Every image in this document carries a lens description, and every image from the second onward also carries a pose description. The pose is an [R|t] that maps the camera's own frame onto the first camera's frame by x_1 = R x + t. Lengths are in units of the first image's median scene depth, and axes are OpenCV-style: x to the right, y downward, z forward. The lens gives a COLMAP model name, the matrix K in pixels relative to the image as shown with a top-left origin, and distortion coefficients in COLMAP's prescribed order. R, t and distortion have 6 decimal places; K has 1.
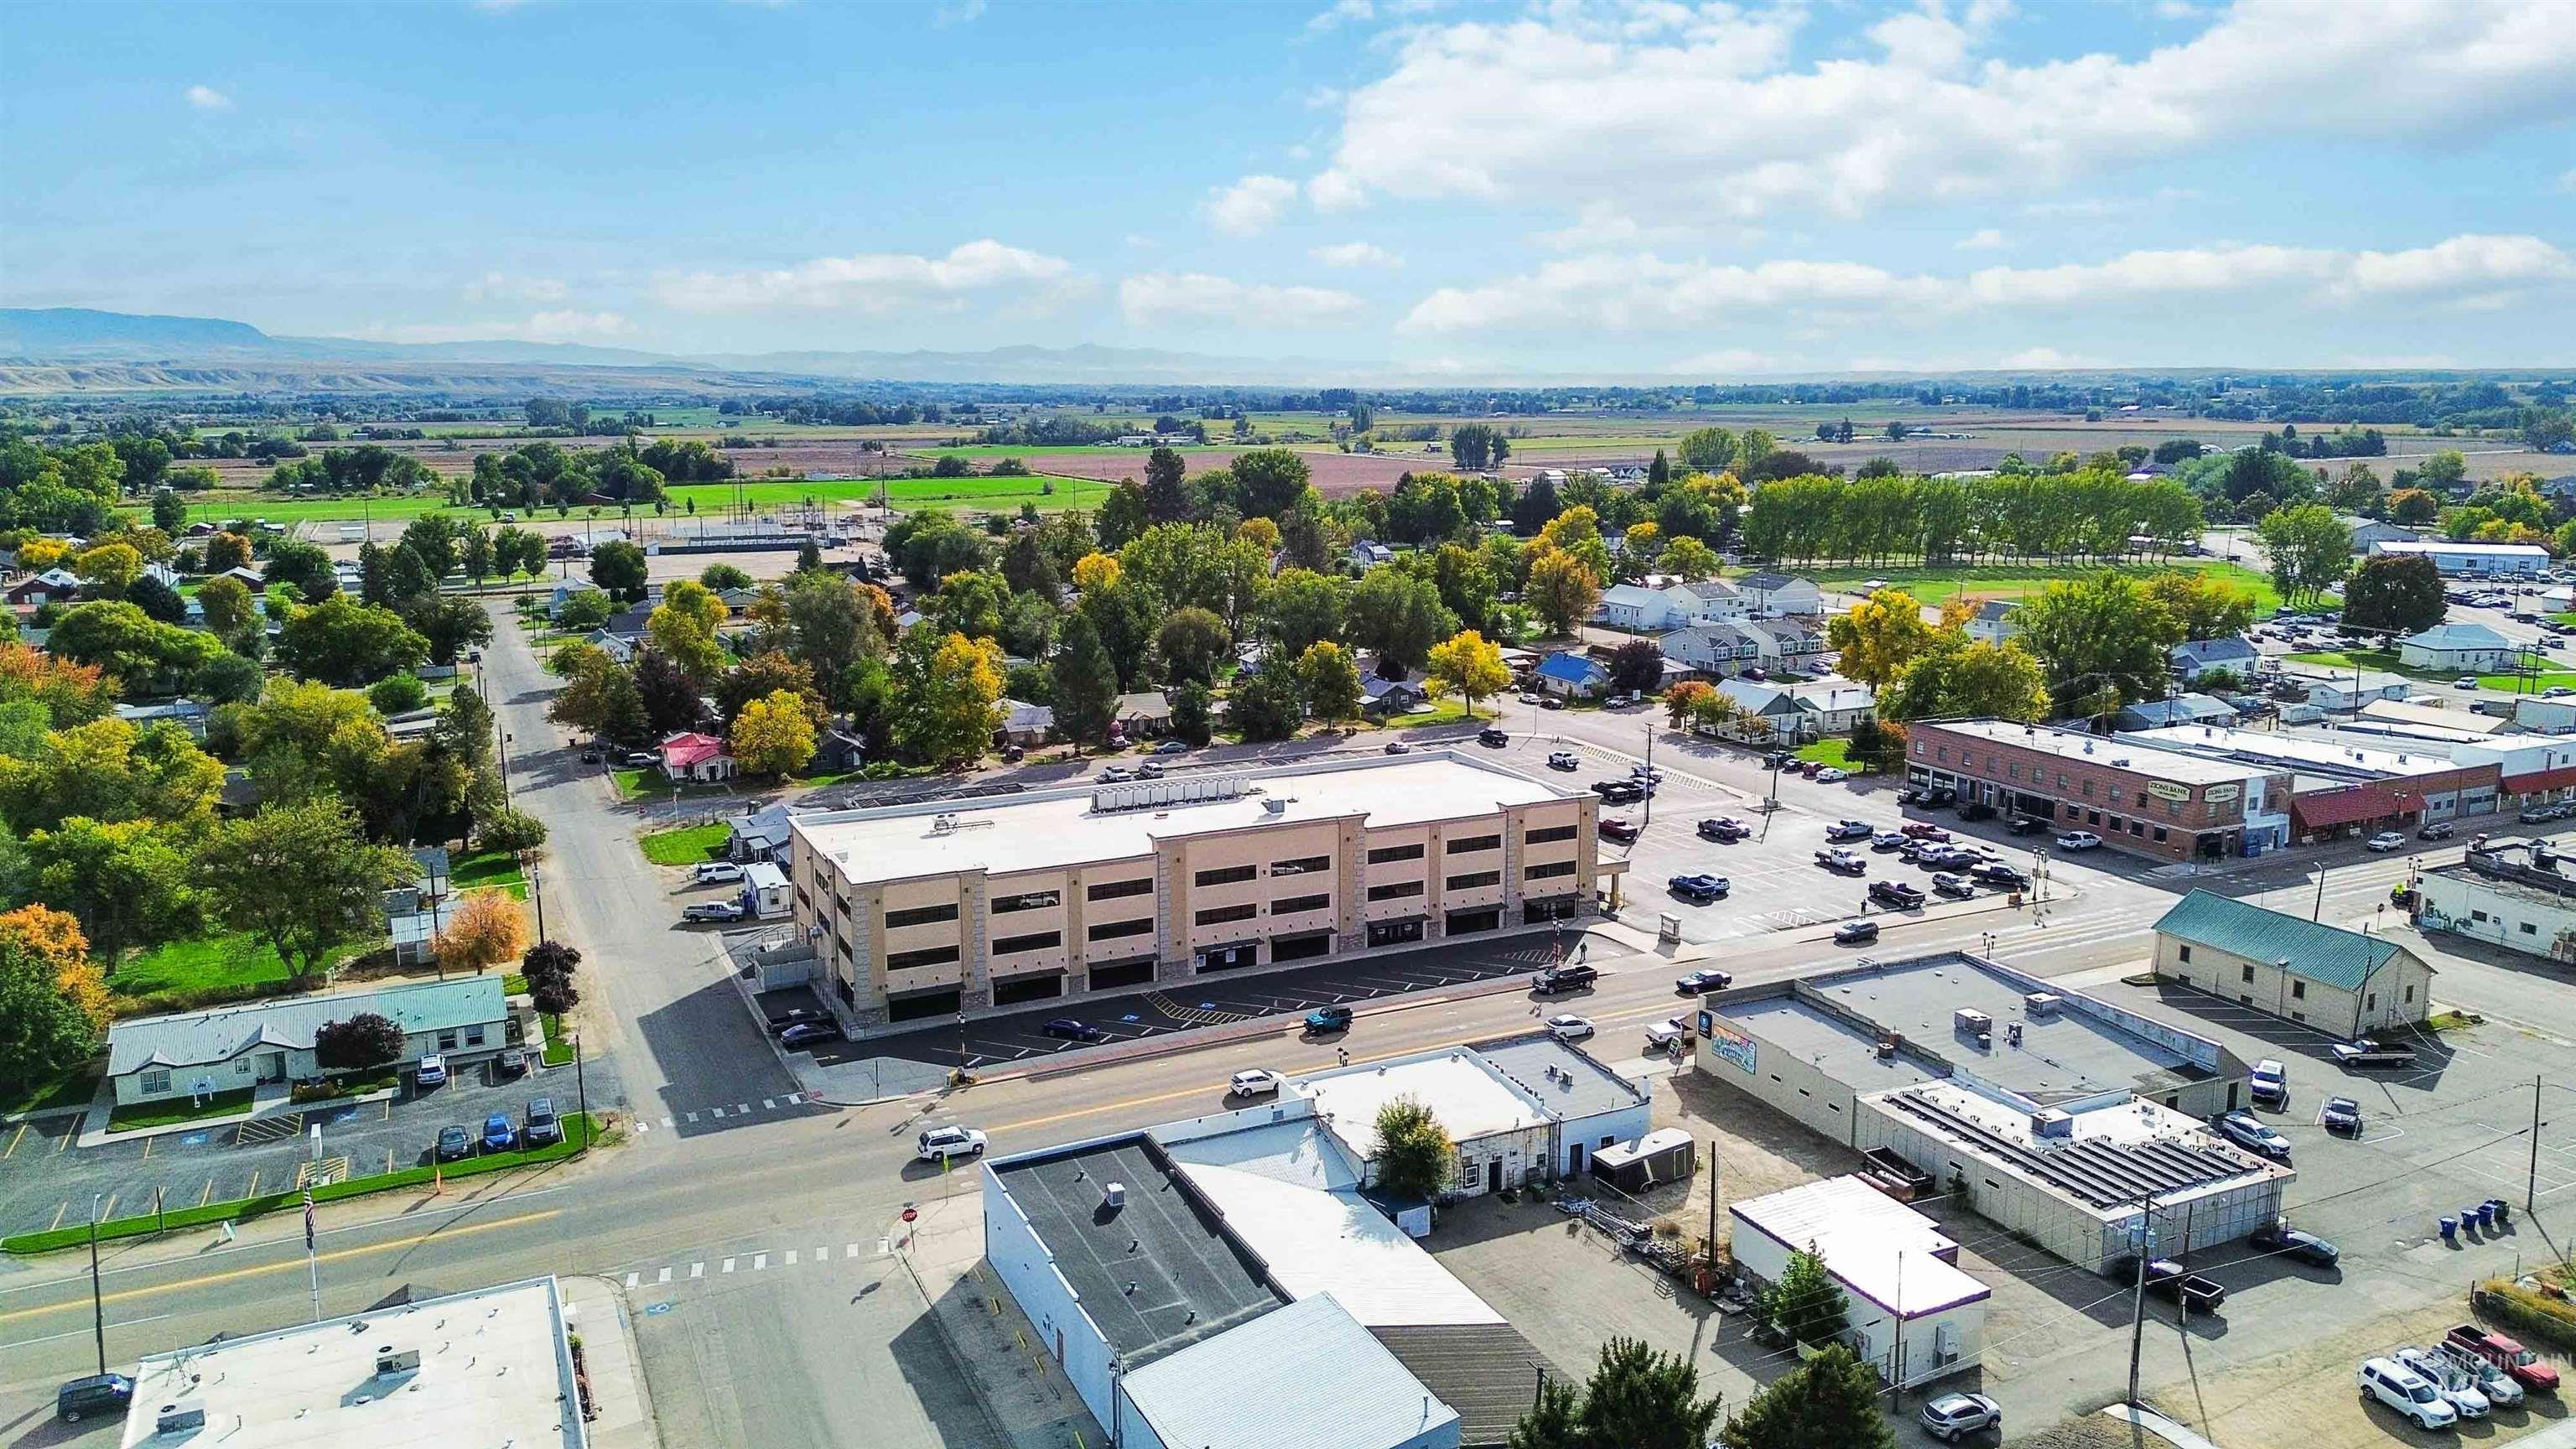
lens RADIAL K [[1814.2, 0, 1292.9], [0, 1814.2, 717.8], [0, 0, 1]] dist [0.089955, -0.095933]
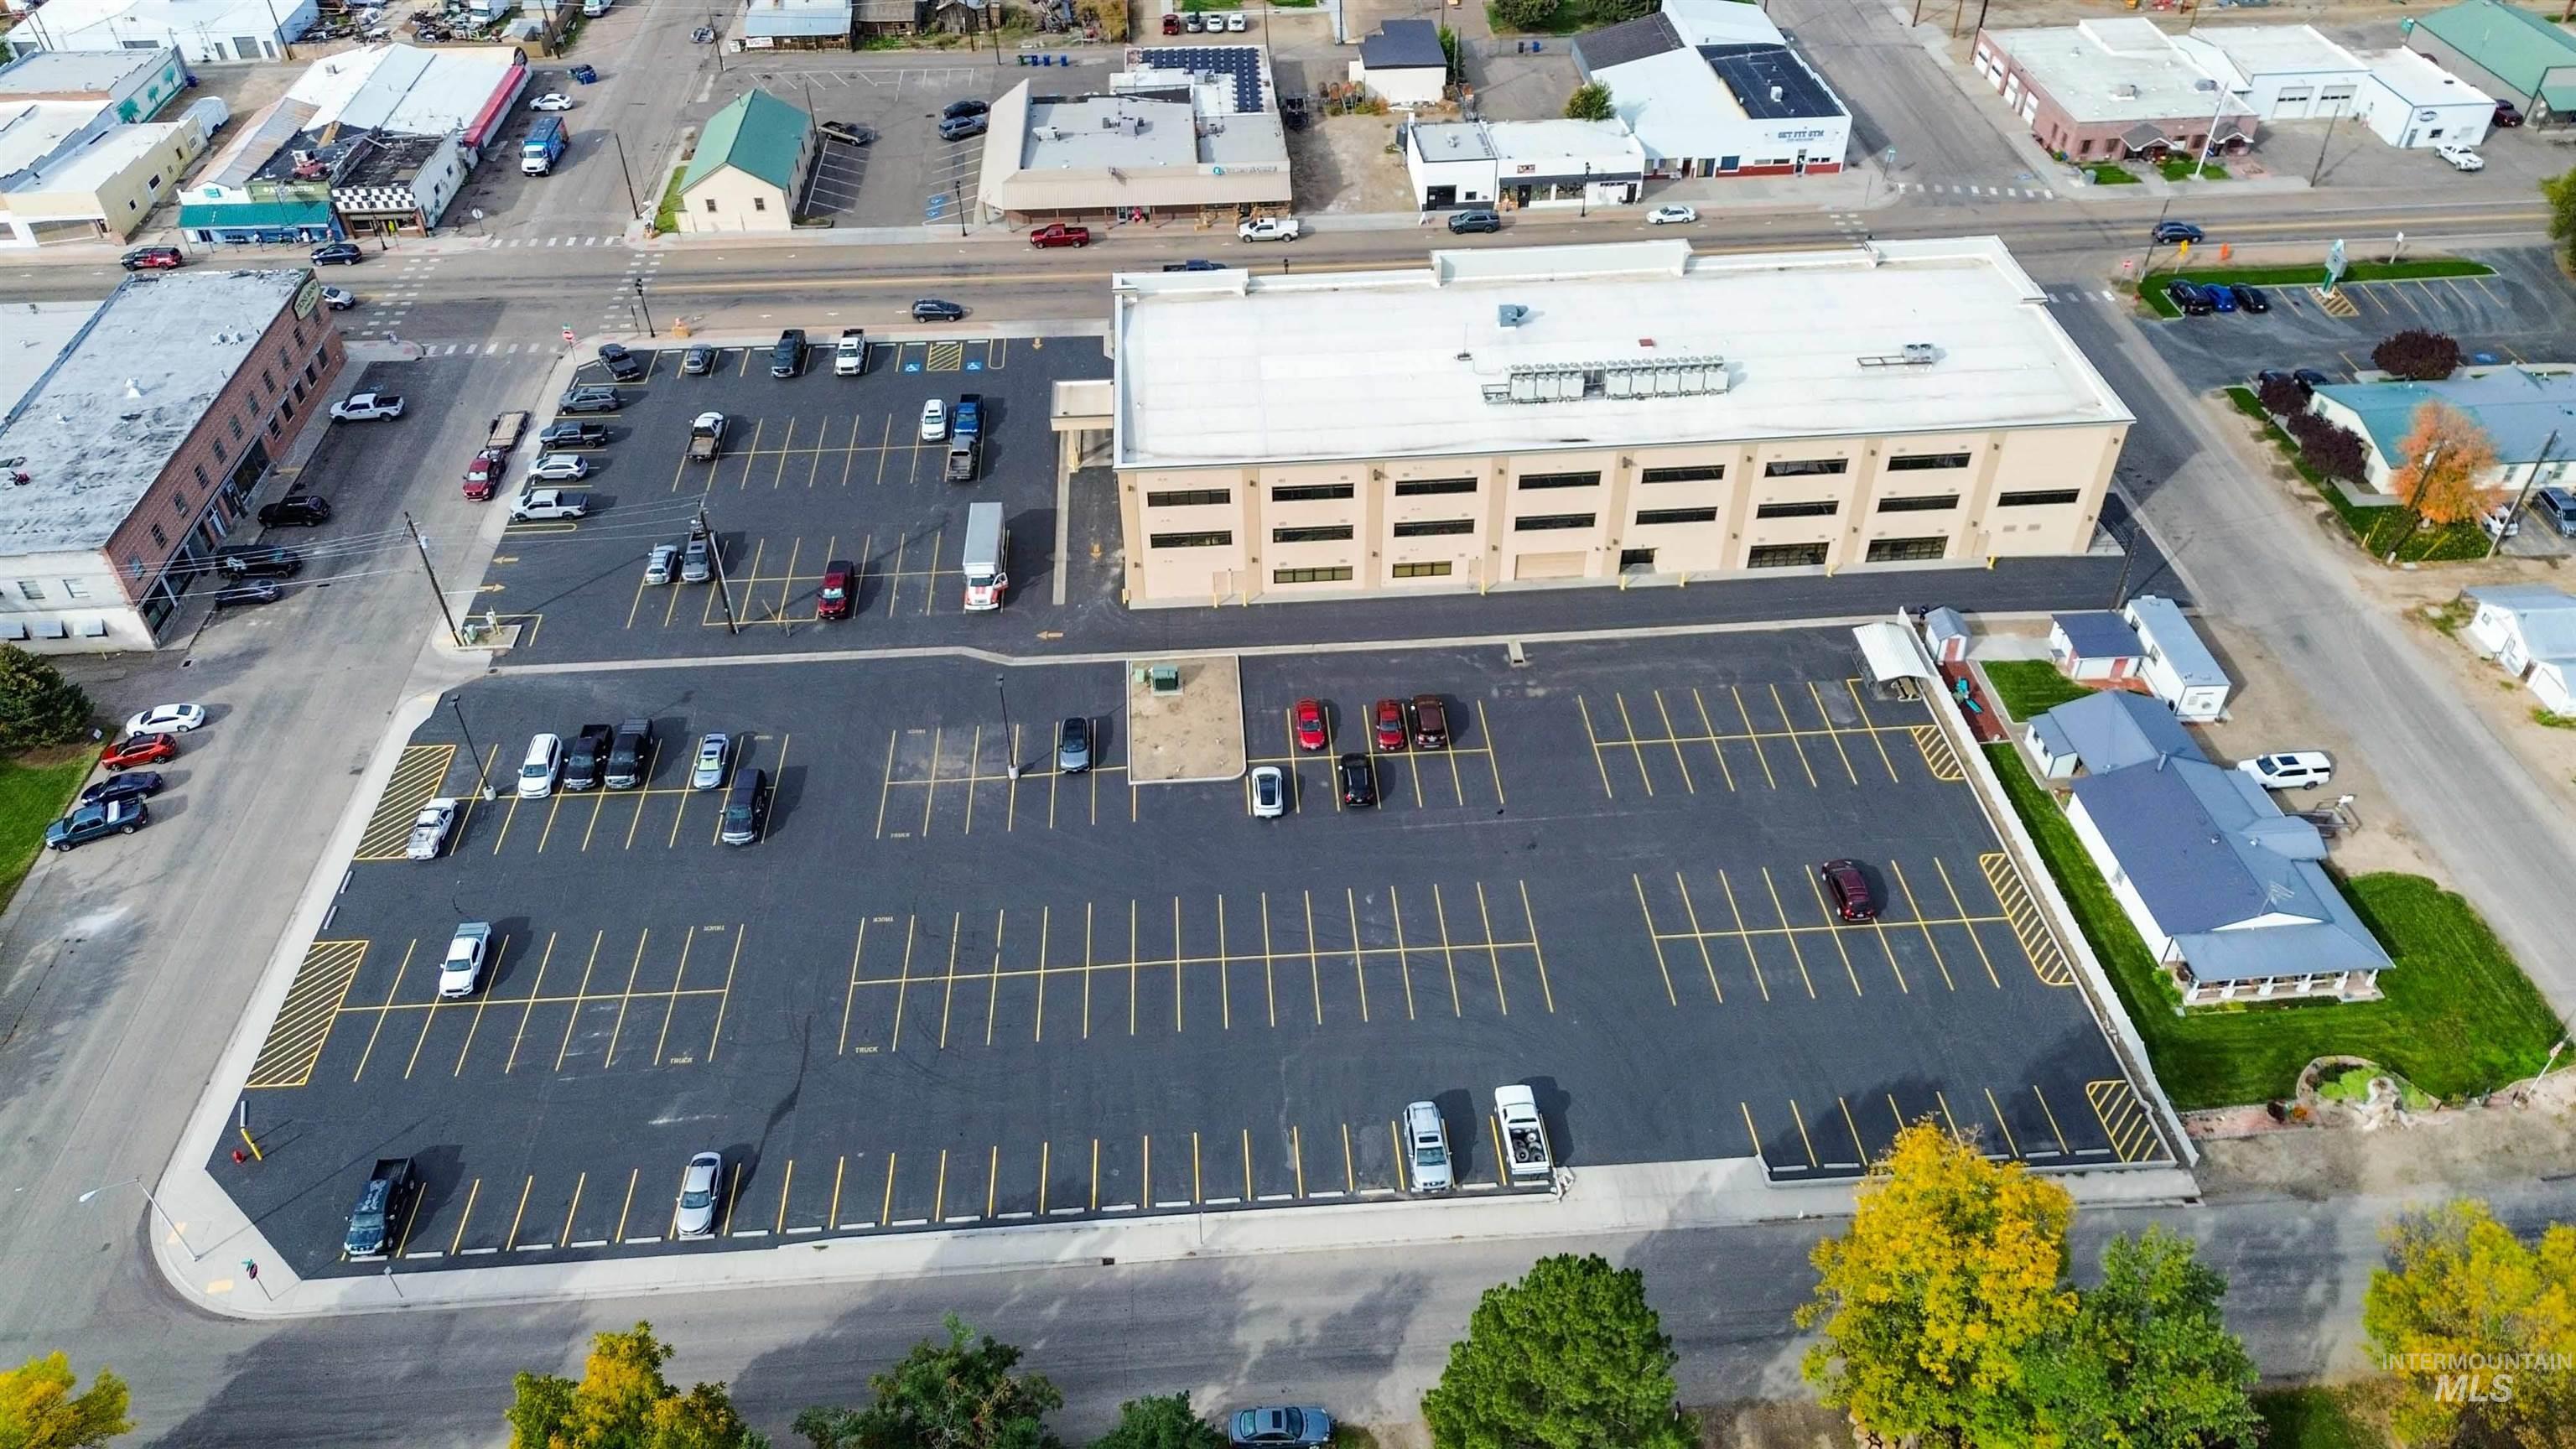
lens RADIAL K [[1814.2, 0, 1292.9], [0, 1814.2, 717.8], [0, 0, 1]] dist [0.089955, -0.095933]
pose [[-0.926281, -0.238803, 0.291506, -0.217060], [0.073967, 0.643302, 0.762031, -0.502321], [-0.369502, 0.727417, -0.578215, 1.759830]]
